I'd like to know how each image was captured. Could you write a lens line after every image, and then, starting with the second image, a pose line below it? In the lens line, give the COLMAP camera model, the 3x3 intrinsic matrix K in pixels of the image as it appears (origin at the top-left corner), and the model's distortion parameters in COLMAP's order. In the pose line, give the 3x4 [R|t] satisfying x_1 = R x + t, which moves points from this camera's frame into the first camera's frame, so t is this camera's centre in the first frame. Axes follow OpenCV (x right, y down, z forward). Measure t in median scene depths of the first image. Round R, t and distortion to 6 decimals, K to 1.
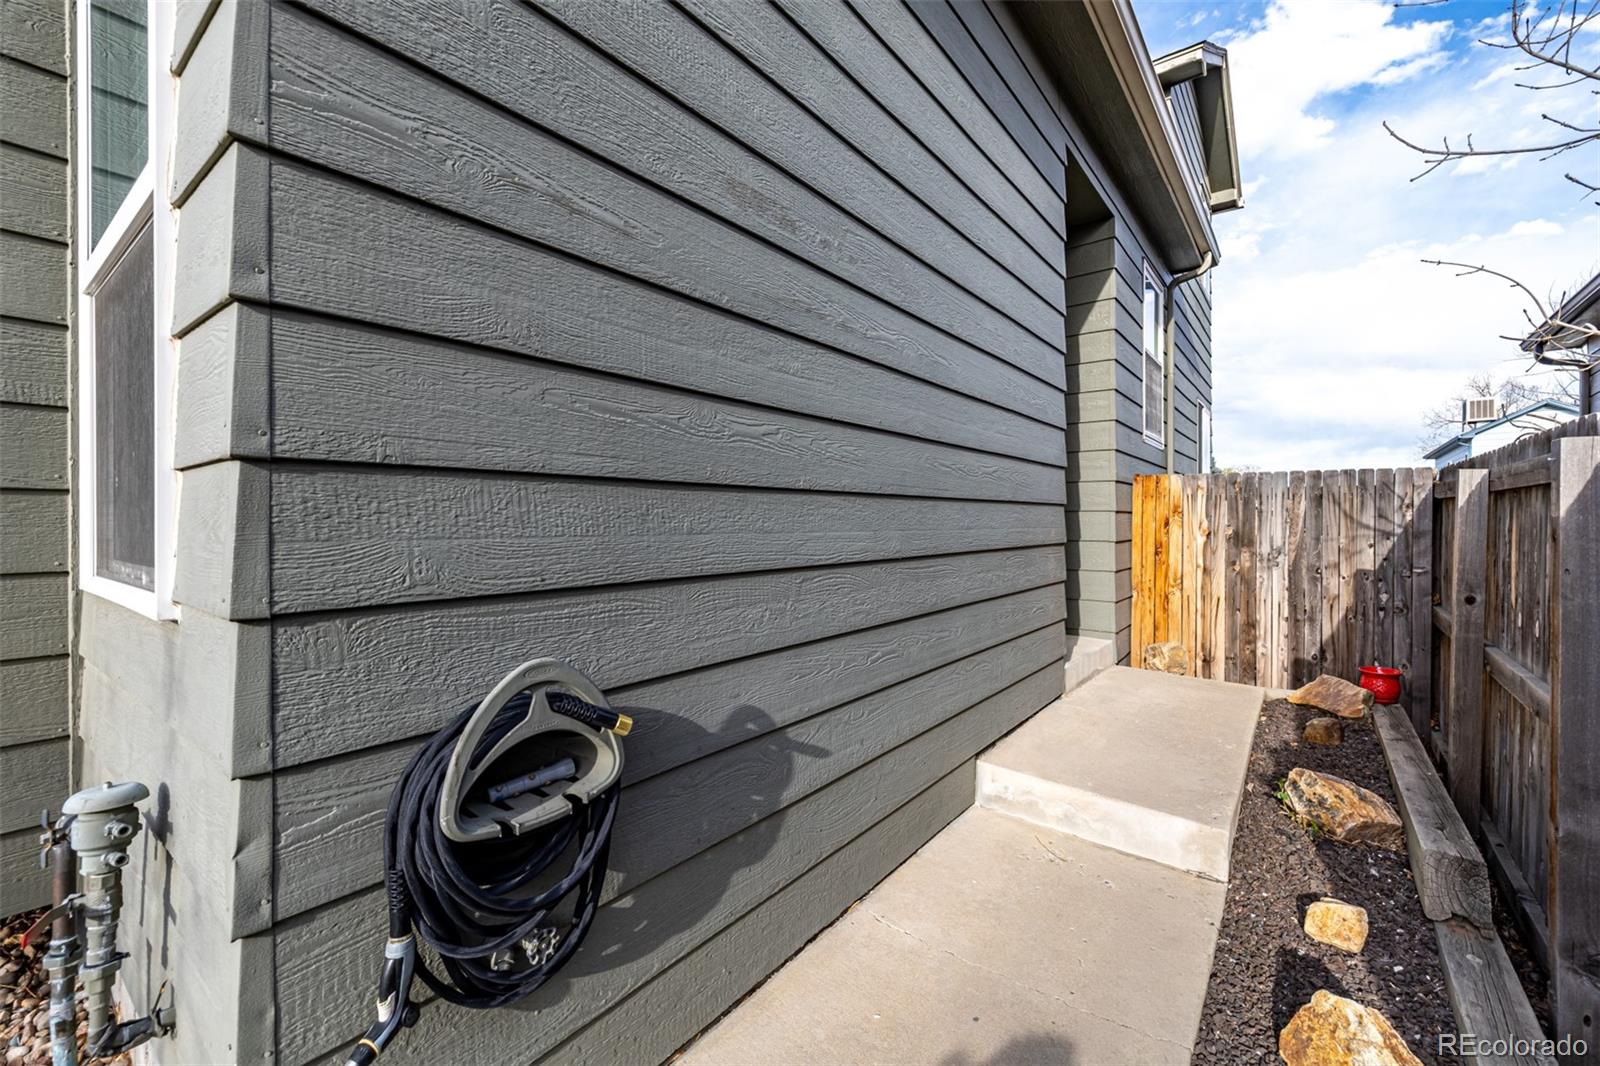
lens RADIAL K [[677.1, 0, 798.0], [0, 677.1, 517.8], [0, 0, 1]] dist [-0.000154, -0.000007]
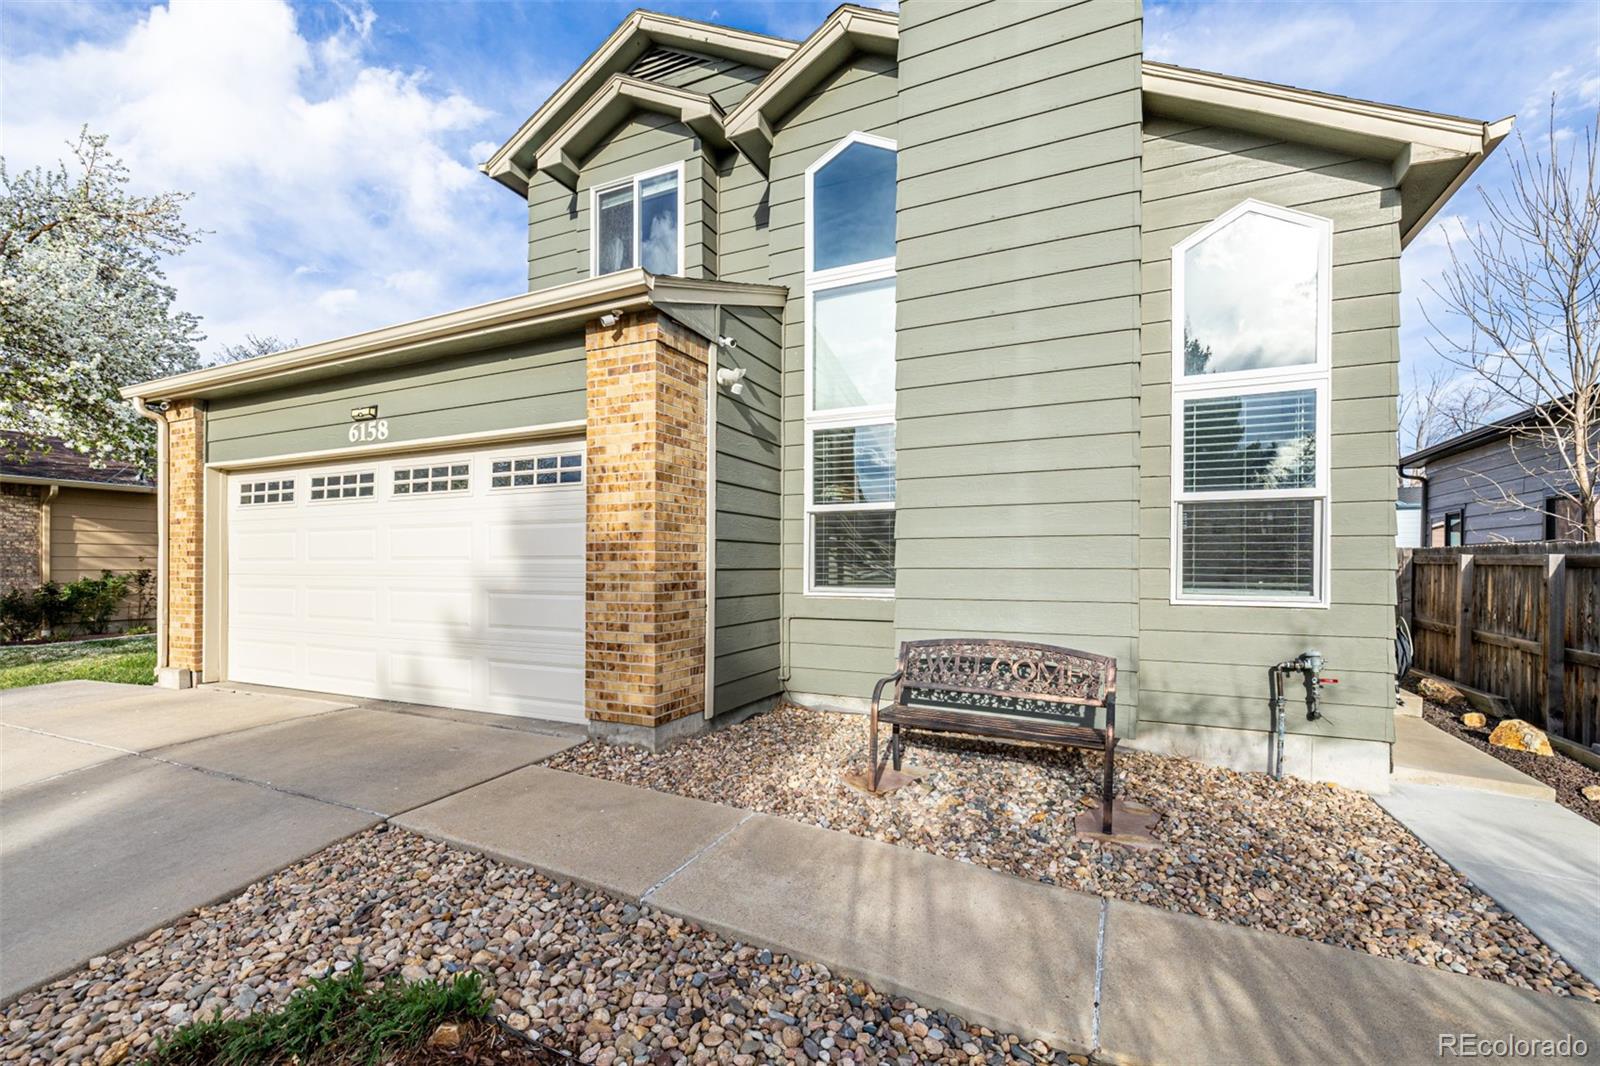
lens RADIAL K [[677.2, 0, 802.3], [0, 677.2, 562.1], [0, 0, 1]] dist [-0.001977, -0.000413]
pose [[0.978042, 0.003966, 0.208369, -1.768387], [-0.004581, 0.999986, 0.002467, -0.040115], [-0.208357, -0.003368, 0.978047, -0.819381]]
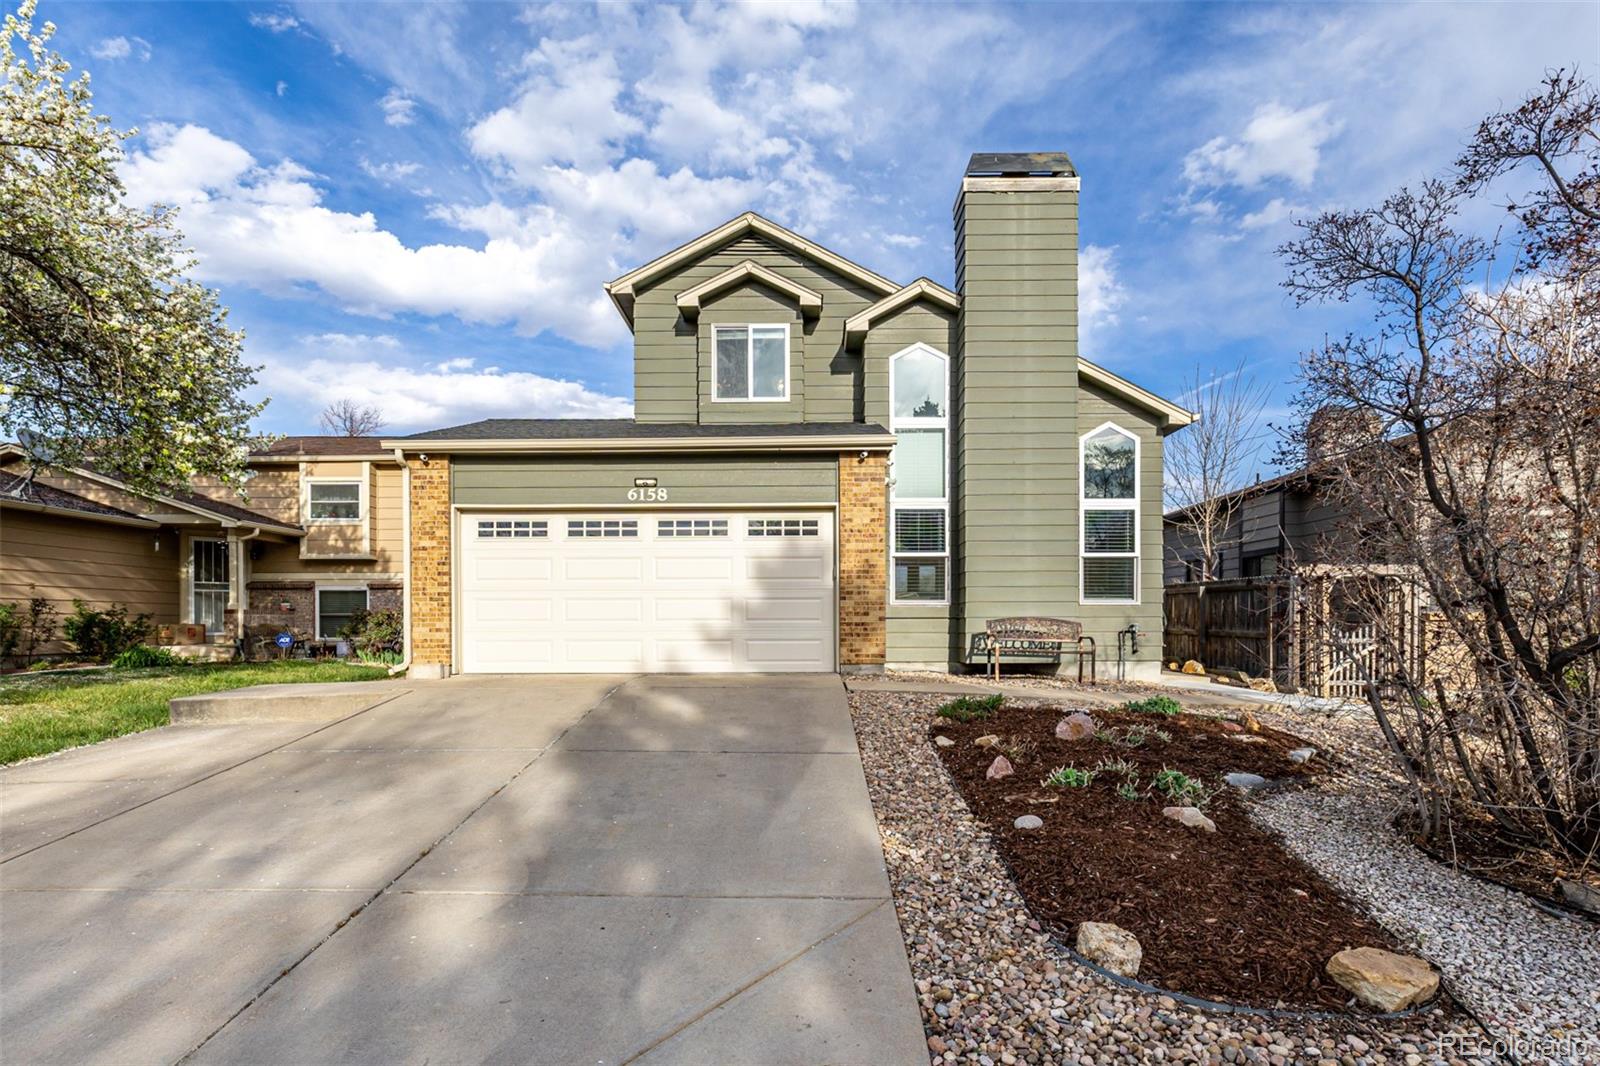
lens RADIAL K [[787.7, 0, 792.8], [0, 787.7, 616.7], [0, 0, 1]] dist [0.000182, 0.000134]
pose [[0.811980, 0.004256, 0.583669, -4.094959], [-0.003771, 0.999991, -0.002045, 0.134633], [-0.583673, -0.000541, 0.811989, -1.828599]]
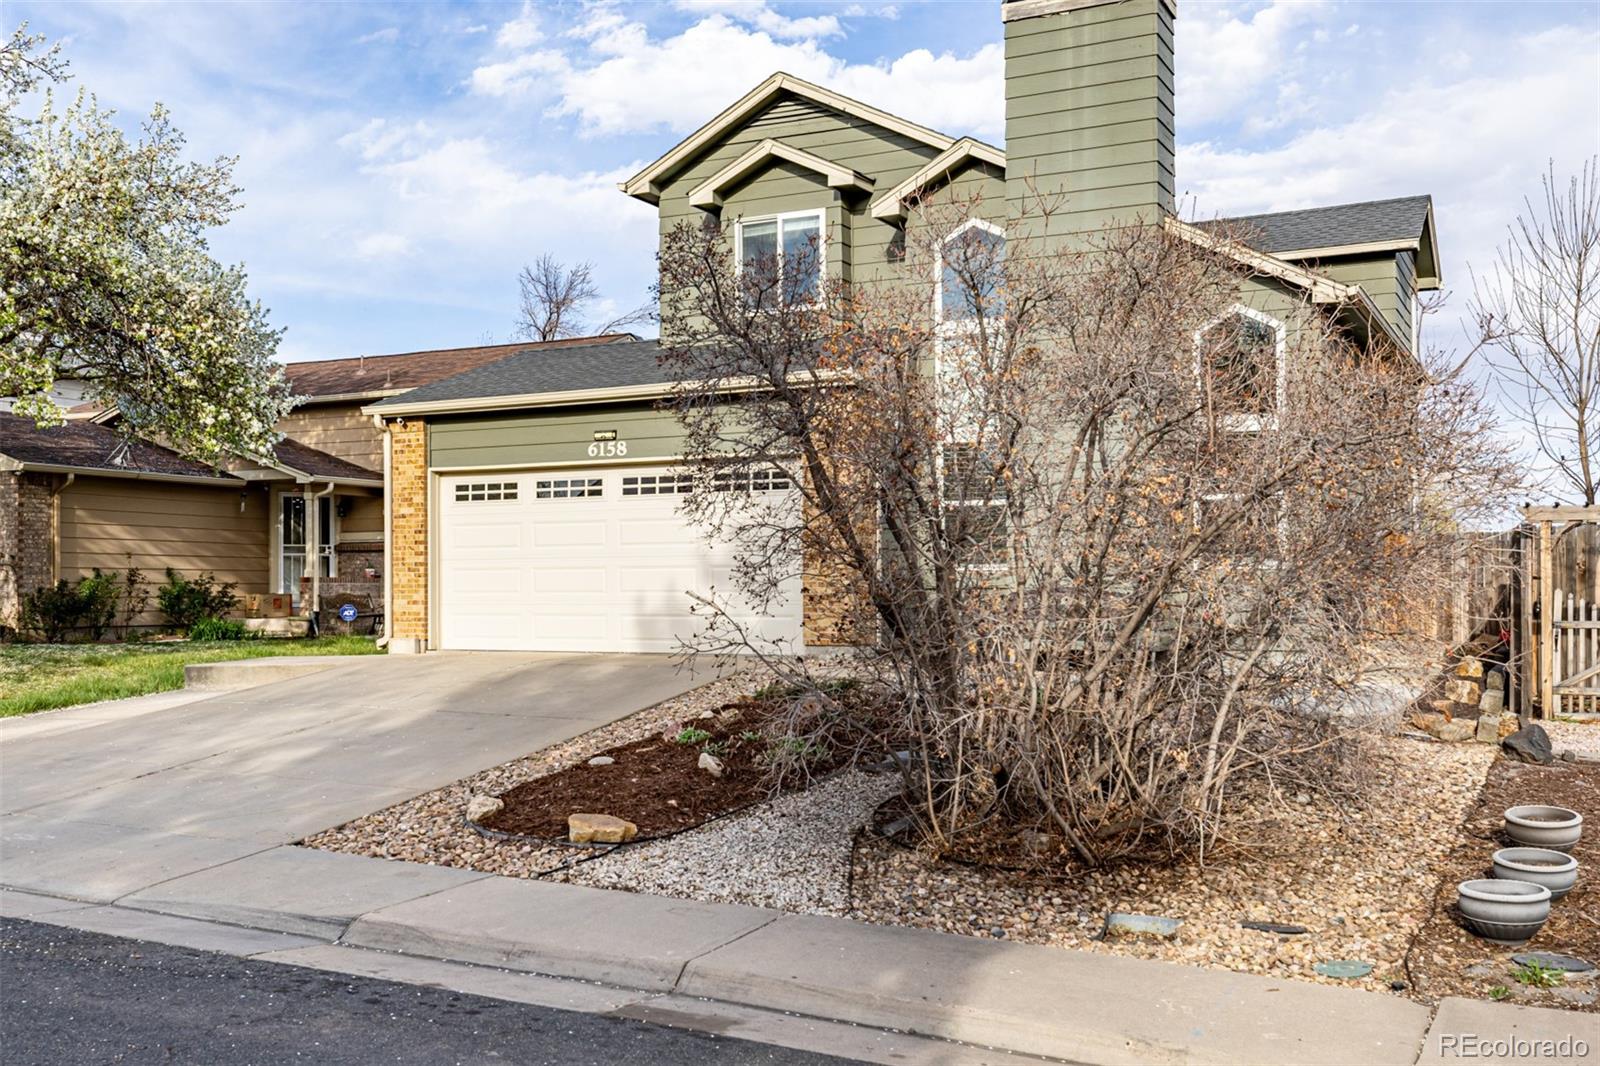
lens RADIAL K [[1577.8, 0, 694.7], [0, 1577.8, 536.7], [0, 0, 1]] dist [0.006484, -0.000401]
pose [[0.990894, 0.004776, 0.134558, -3.076523], [-0.001317, 0.999667, -0.025783, 0.087451], [-0.134637, 0.025371, 0.990570, -4.722222]]
